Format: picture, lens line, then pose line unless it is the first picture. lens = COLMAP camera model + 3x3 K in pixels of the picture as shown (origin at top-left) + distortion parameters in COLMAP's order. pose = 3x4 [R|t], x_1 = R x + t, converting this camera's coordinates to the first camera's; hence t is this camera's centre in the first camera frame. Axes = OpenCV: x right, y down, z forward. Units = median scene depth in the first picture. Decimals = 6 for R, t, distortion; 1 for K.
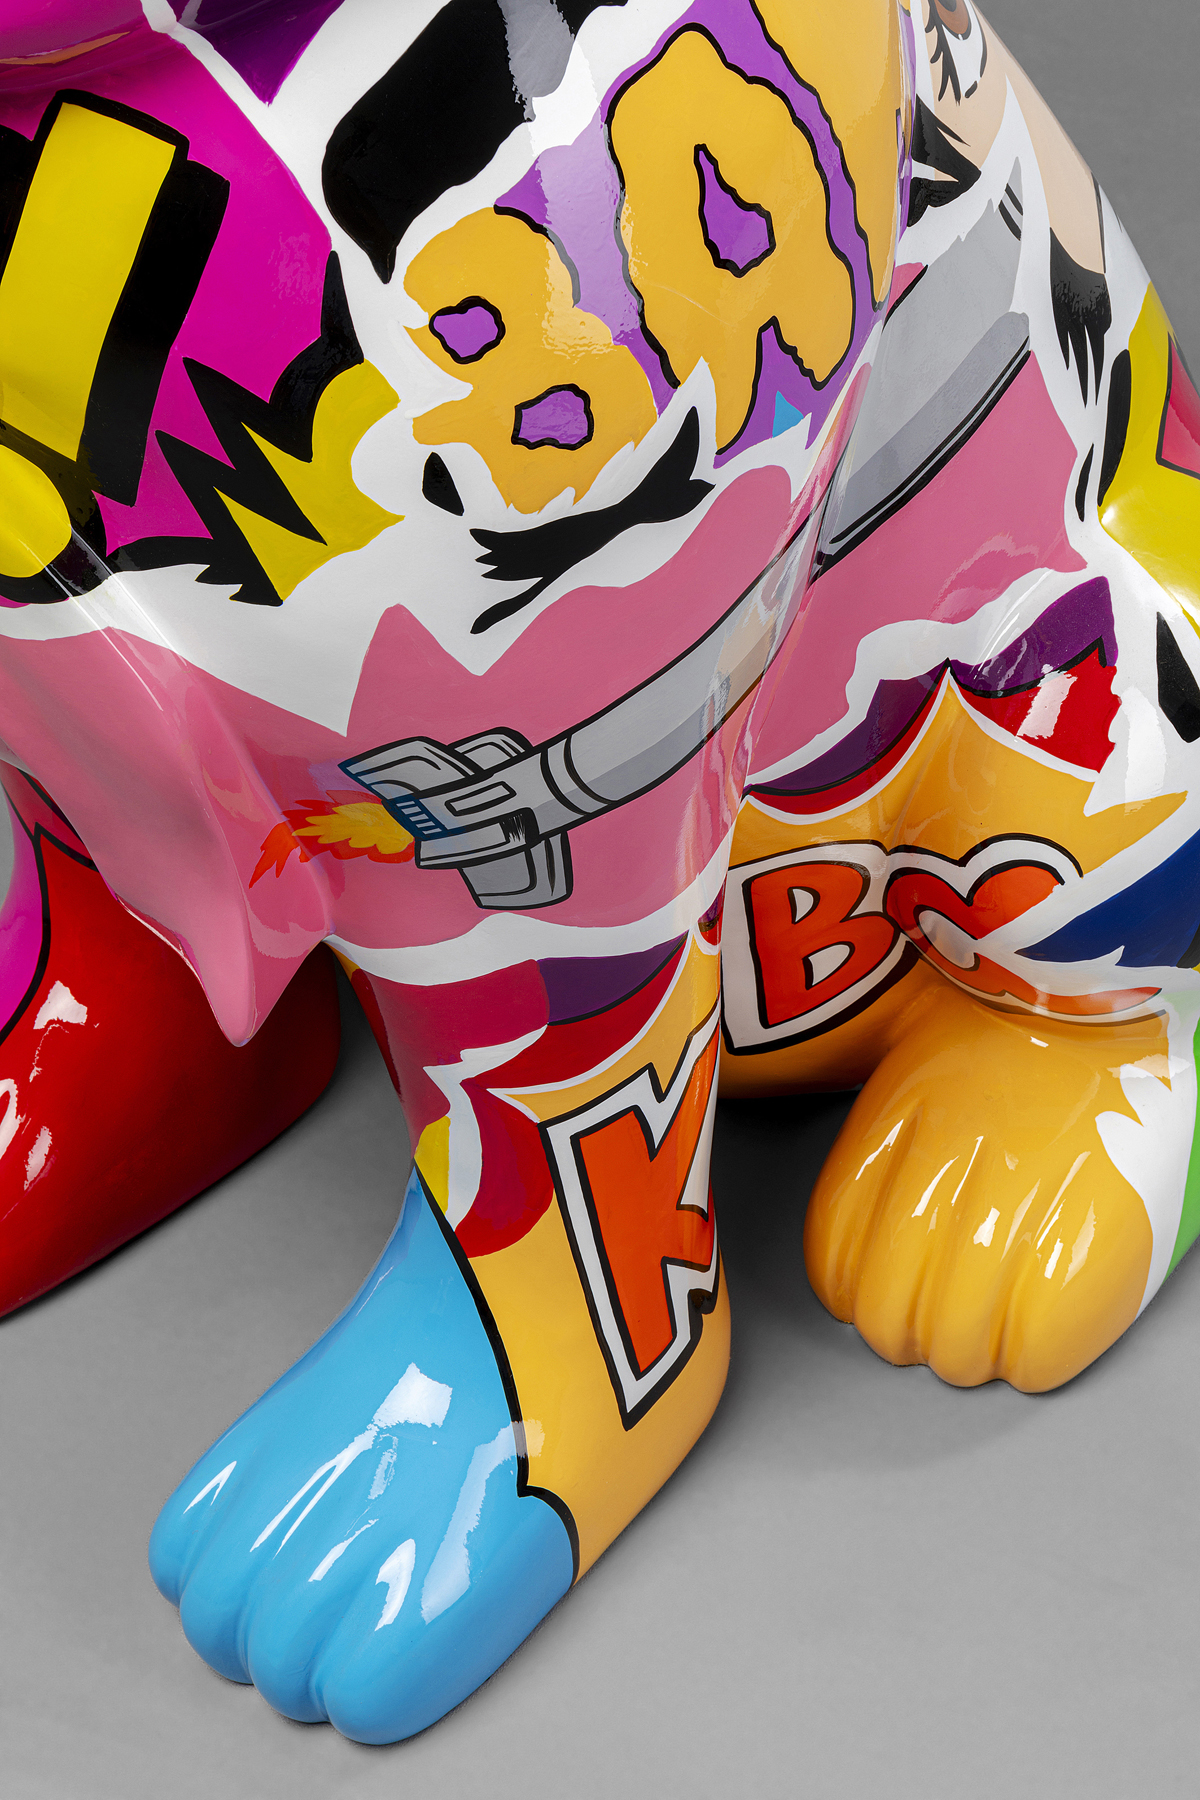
lens RADIAL K [[3302.0, 0, 600.0], [0, 3302.0, 900.0], [0, 0, 1]] dist [-0.034221, -0.319099]
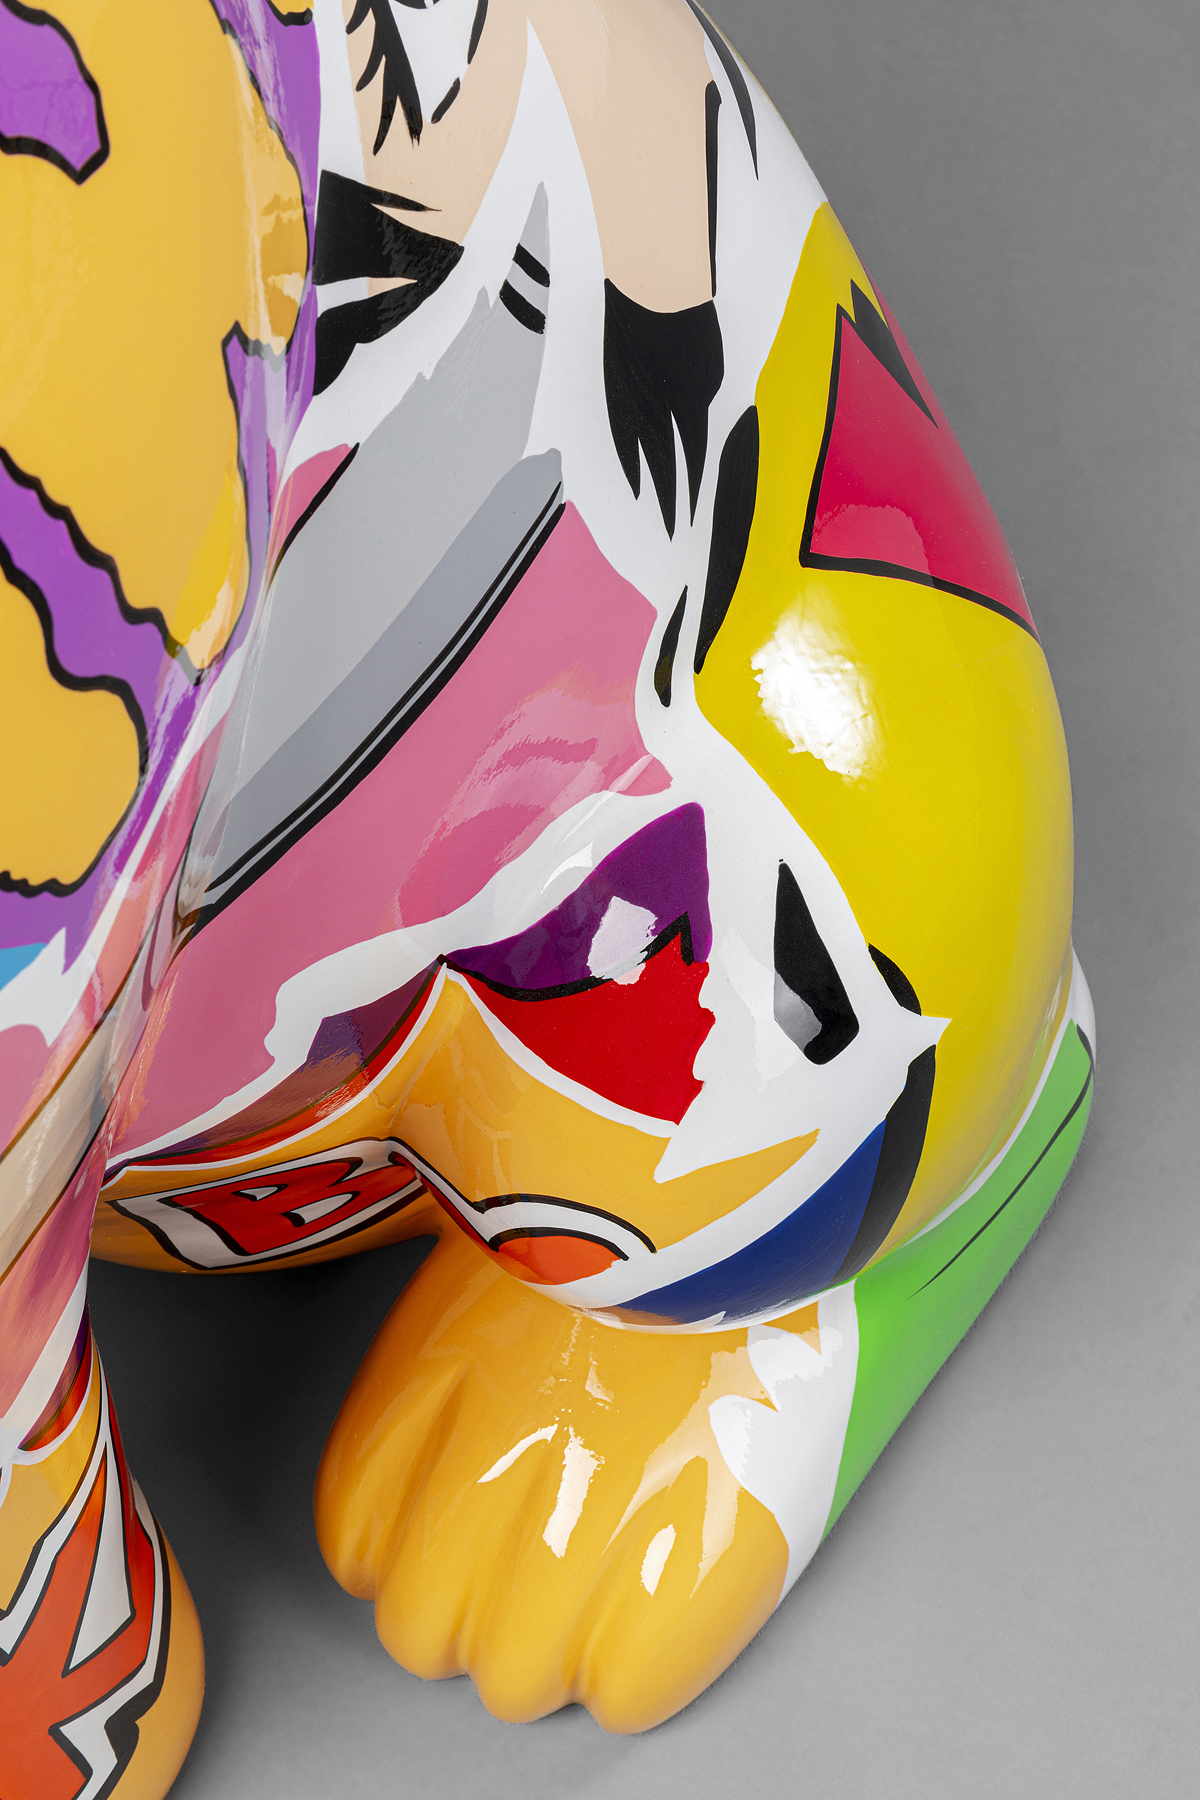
lens RADIAL K [[3302.0, 0, 600.0], [0, 3302.0, 900.0], [0, 0, 1]] dist [-0.034221, -0.319099]
pose [[0.999333, -0.001931, 0.036475, 0.119440], [-0.008402, 0.959671, 0.281001, -0.276115], [-0.035546, -0.281120, 0.959014, 0.419990]]
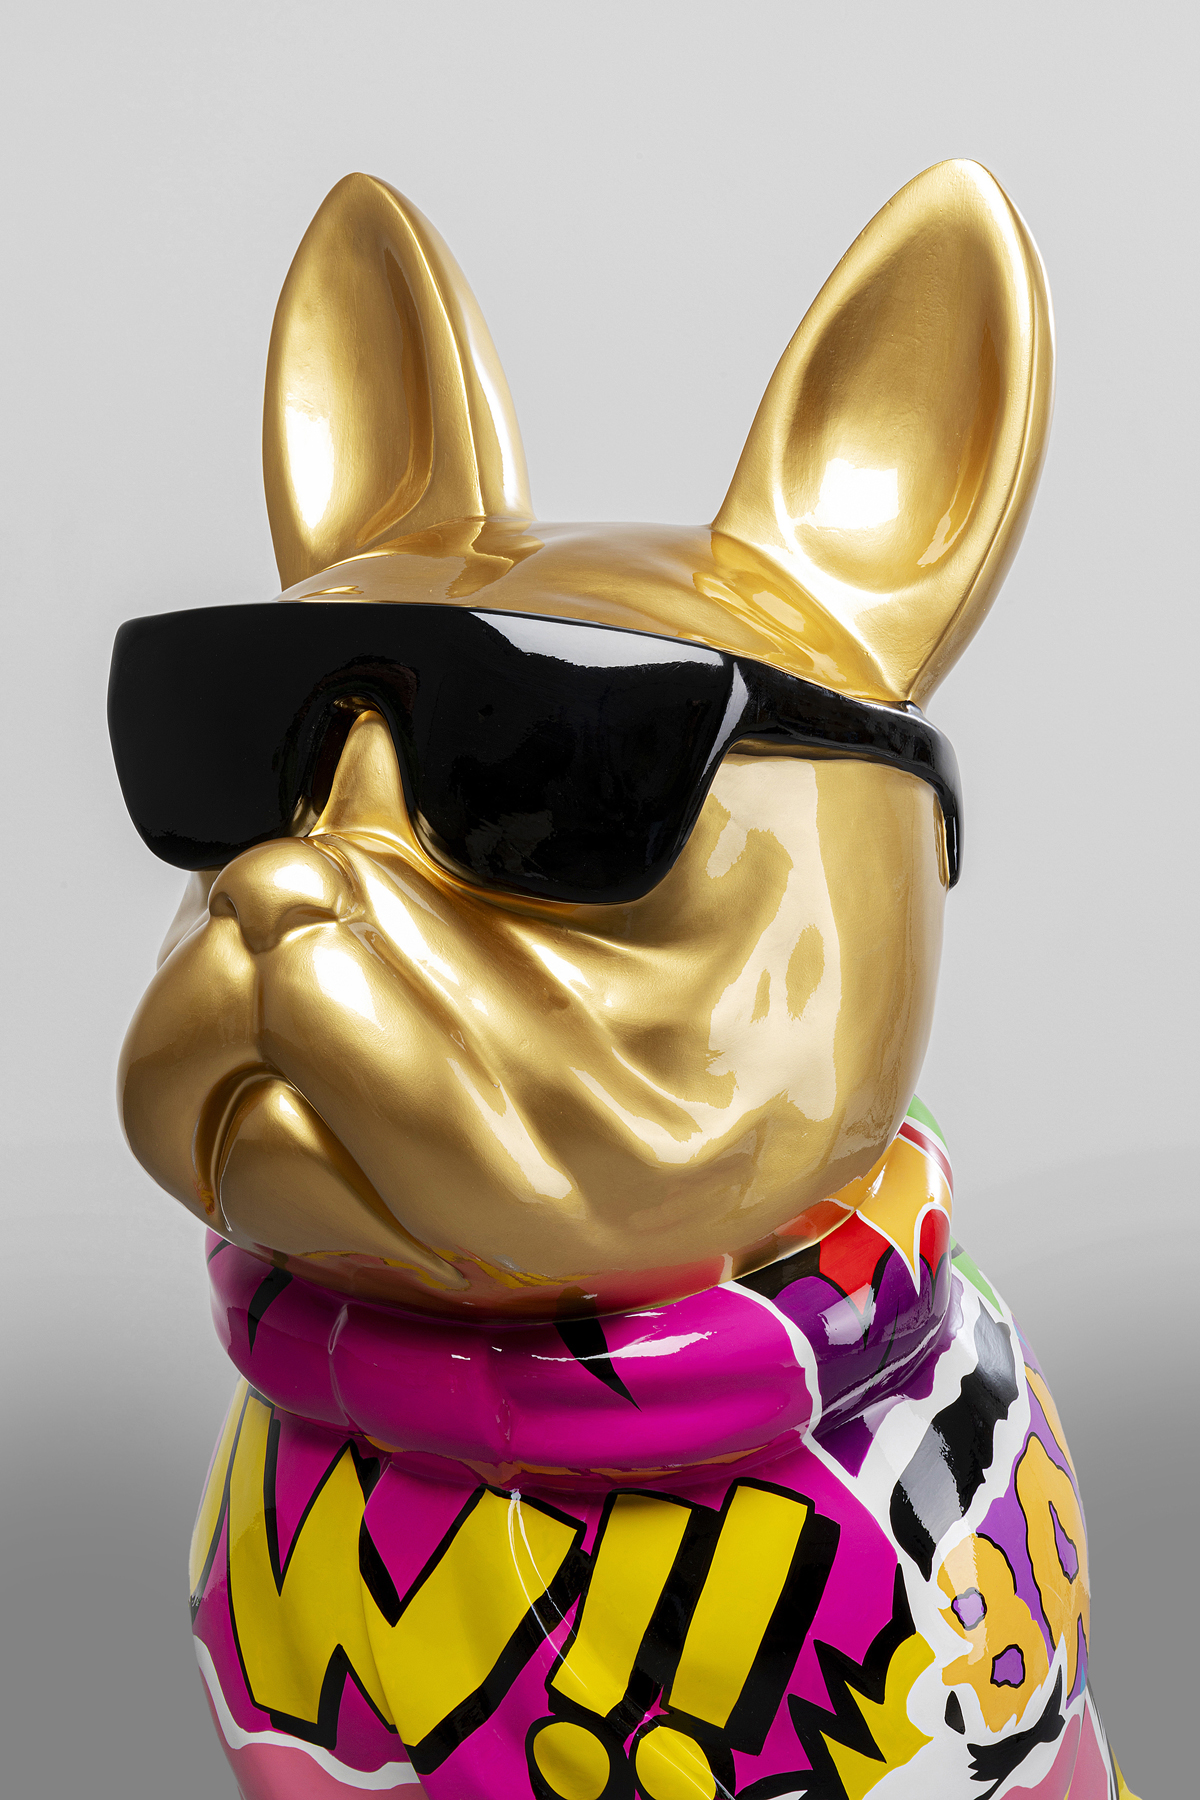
lens RADIAL K [[3302.0, 0, 600.0], [0, 3302.0, 900.0], [0, 0, 1]] dist [-0.034221, -0.319099]
pose [[0.932927, 0.001464, 0.360064, -0.708696], [0.198505, 0.832208, -0.517711, 0.304972], [-0.300406, 0.554461, 0.776099, -0.364191]]
